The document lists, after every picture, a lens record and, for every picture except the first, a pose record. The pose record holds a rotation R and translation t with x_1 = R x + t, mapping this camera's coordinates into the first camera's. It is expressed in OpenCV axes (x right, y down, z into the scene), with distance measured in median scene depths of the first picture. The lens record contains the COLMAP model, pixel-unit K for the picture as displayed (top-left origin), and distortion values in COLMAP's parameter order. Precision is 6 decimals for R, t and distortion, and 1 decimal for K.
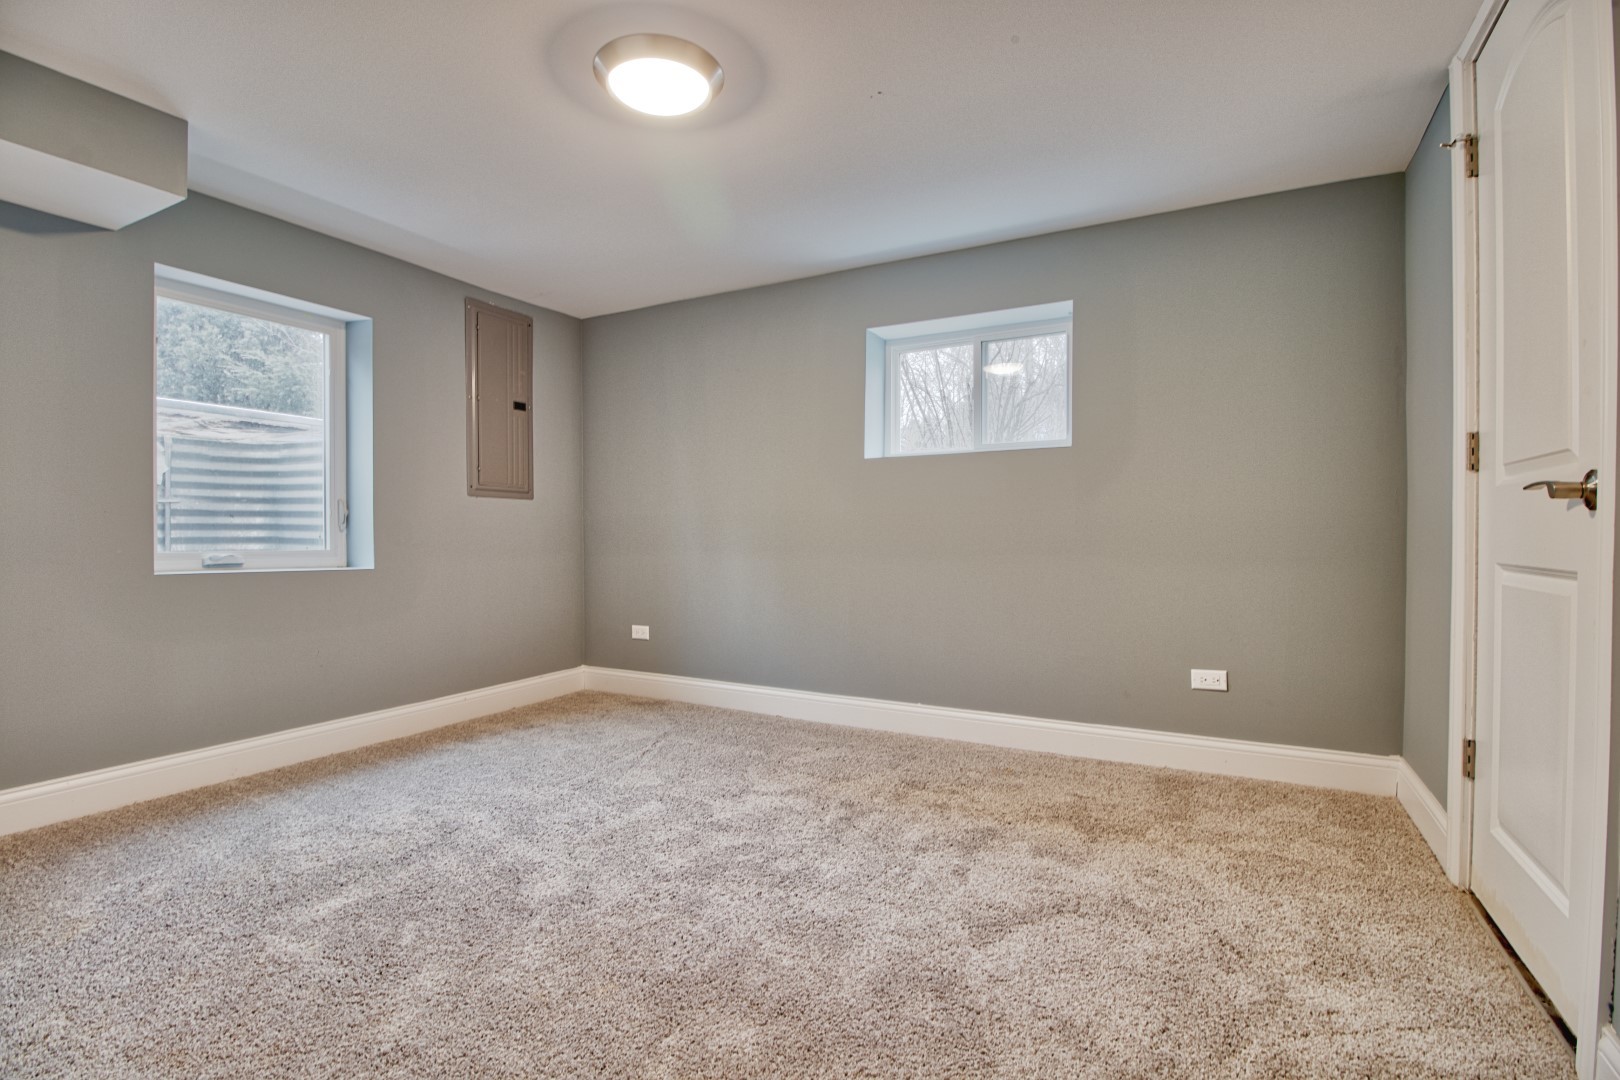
lens RADIAL K [[751.2, 0, 817.7], [0, 751.2, 545.6], [0, 0, 1]] dist [-0.003598, -0.000238]
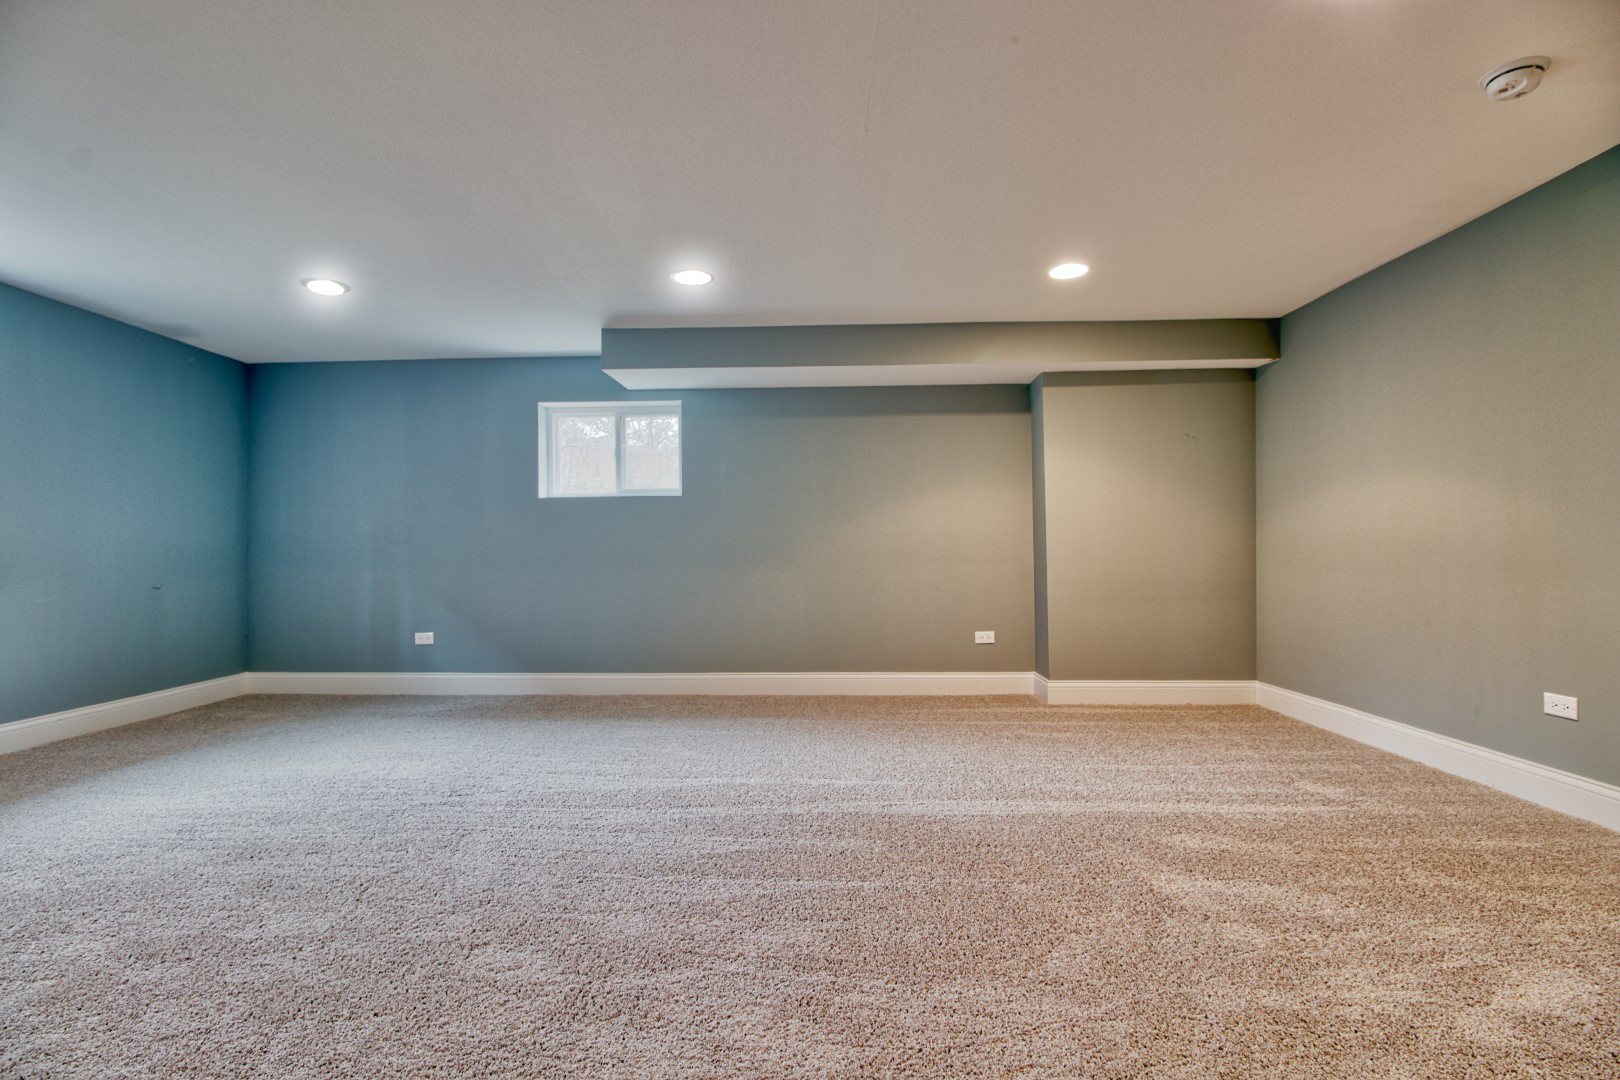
lens RADIAL K [[751.2, 0, 811.2], [0, 751.2, 547.7], [0, 0, 1]] dist [-0.003598, -0.000238]
pose [[0.885407, 0.009541, 0.464720, -0.121438], [-0.003894, 0.999906, -0.013111, -0.010116], [-0.464801, 0.009799, 0.885361, -0.428889]]
